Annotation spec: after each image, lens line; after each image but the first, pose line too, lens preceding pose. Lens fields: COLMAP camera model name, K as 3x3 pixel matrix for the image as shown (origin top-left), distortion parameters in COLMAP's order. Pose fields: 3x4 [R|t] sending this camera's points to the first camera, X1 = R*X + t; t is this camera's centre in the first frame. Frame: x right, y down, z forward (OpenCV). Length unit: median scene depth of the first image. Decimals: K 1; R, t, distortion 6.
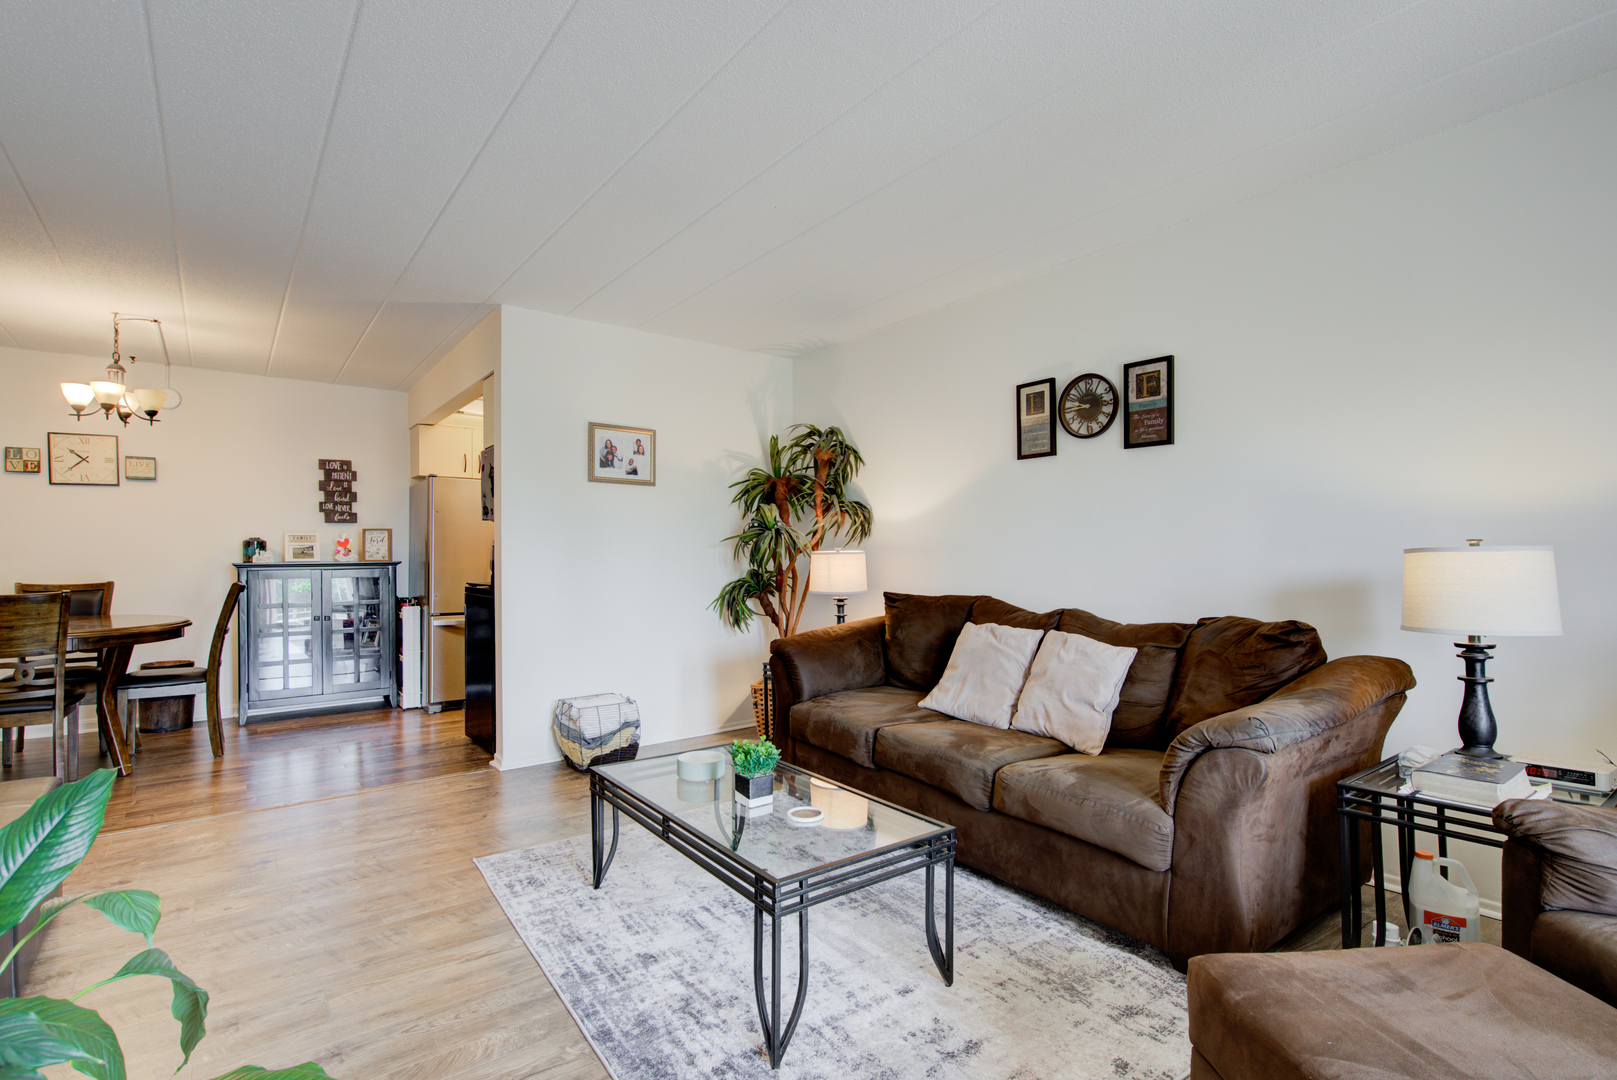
lens RADIAL K [[760.3, 0, 818.8], [0, 760.3, 543.1], [0, 0, 1]] dist [-0.013316, -0.003077]
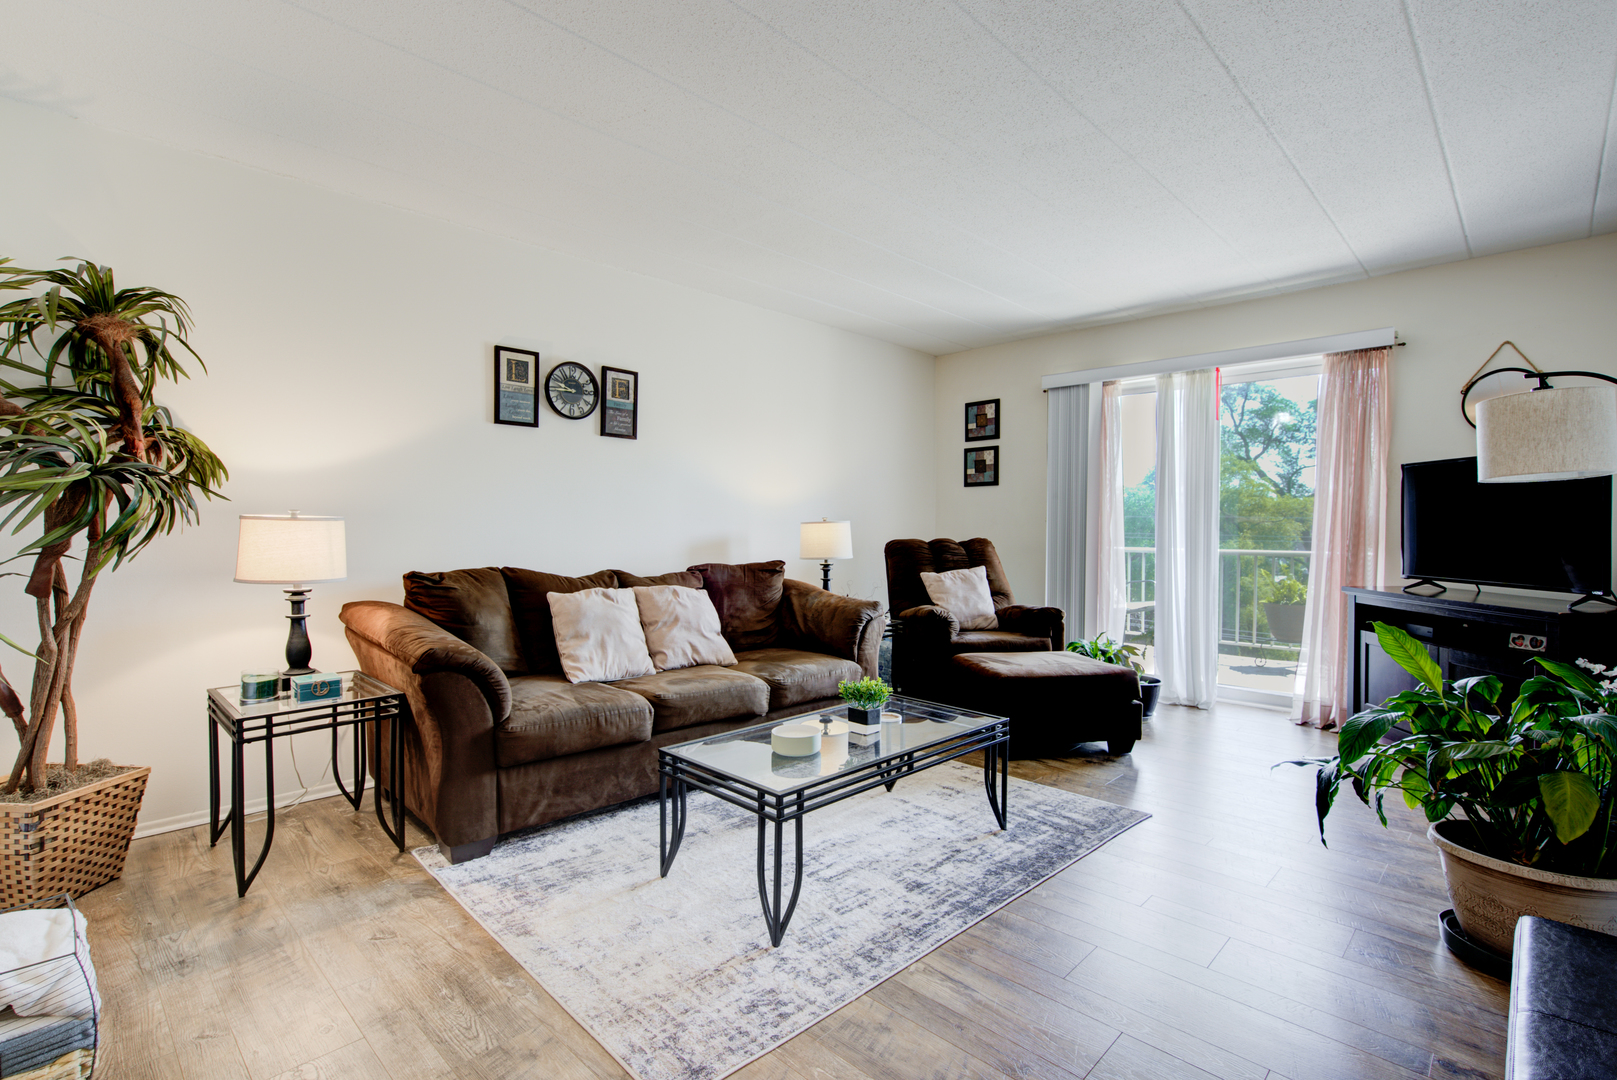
lens RADIAL K [[760.3, 0, 793.9], [0, 760.3, 534.5], [0, 0, 1]] dist [-0.013316, -0.003077]
pose [[-0.127543, -0.010961, 0.991772, -0.807920], [-0.016243, 0.999828, 0.008961, 0.016664], [-0.991700, -0.014966, -0.127699, 0.821372]]
